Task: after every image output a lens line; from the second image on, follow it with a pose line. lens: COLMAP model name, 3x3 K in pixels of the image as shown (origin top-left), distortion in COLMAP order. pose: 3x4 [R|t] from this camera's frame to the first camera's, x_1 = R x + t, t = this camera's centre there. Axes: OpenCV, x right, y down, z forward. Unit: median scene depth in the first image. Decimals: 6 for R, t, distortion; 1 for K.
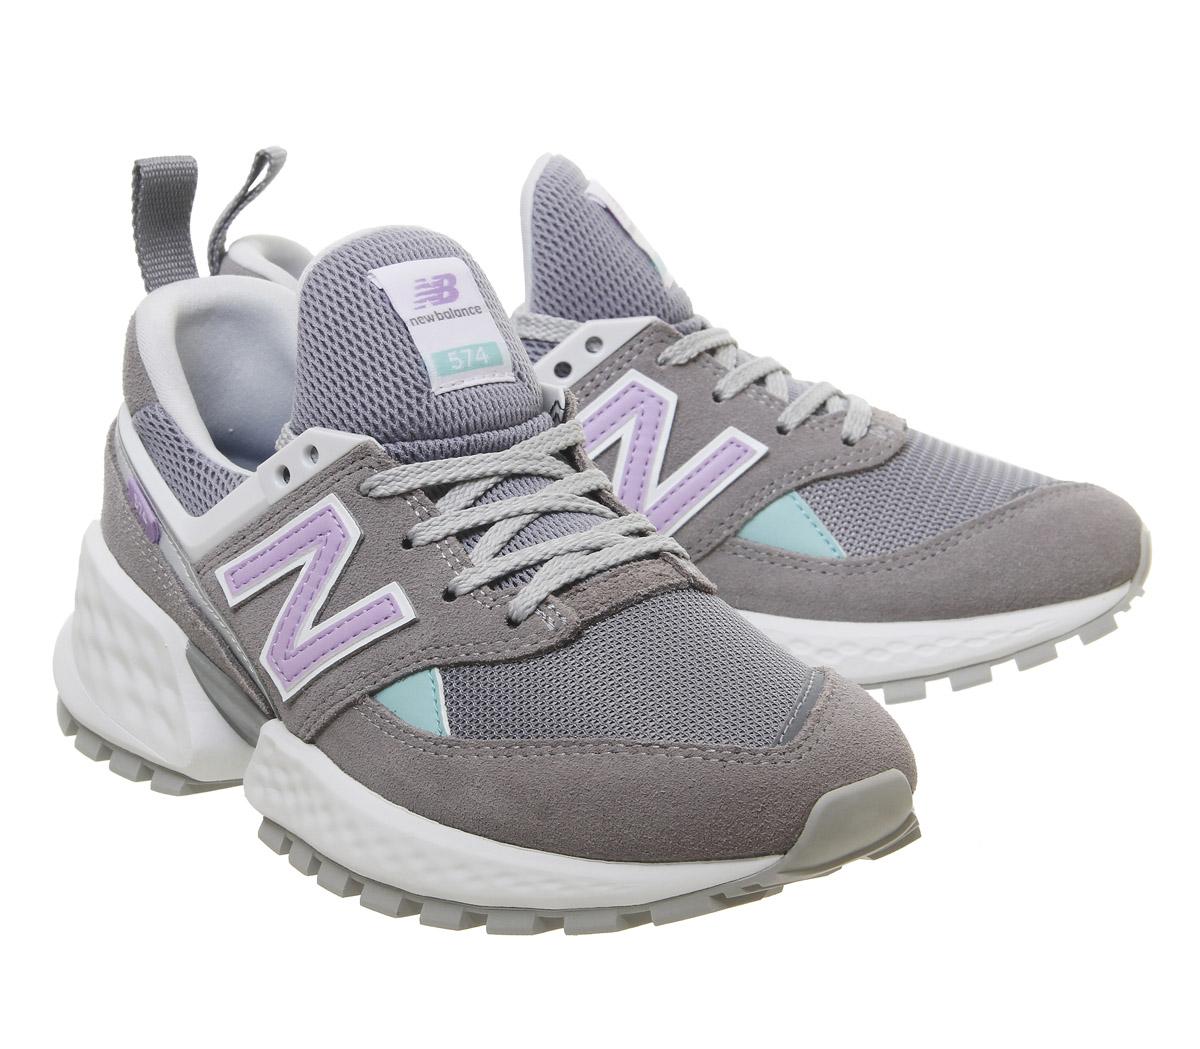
lens RADIAL K [[2933.8, 0, 600.1], [0, 2933.8, 524.0], [0, 0, 1]] dist [0.057015, 0.000000]
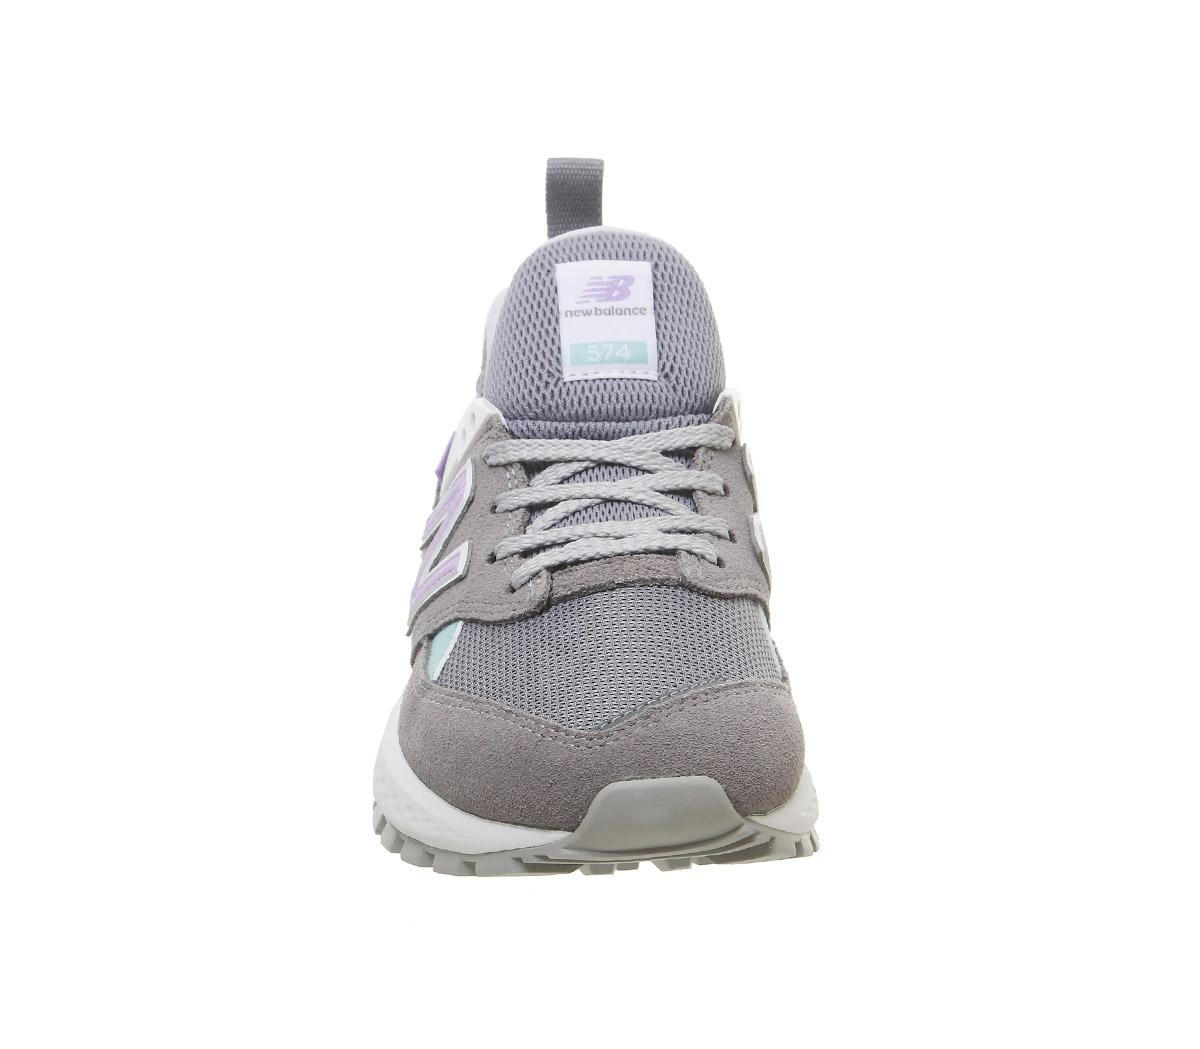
lens RADIAL K [[2748.9, 0, 600.0], [0, 2748.9, 524.6], [0, 0, 1]] dist [0.054716, 0.000000]
pose [[0.866046, 0.147295, -0.477775, 0.455992], [-0.151184, 0.988033, 0.030558, -0.024878], [0.476559, 0.045767, 0.877950, 0.112711]]
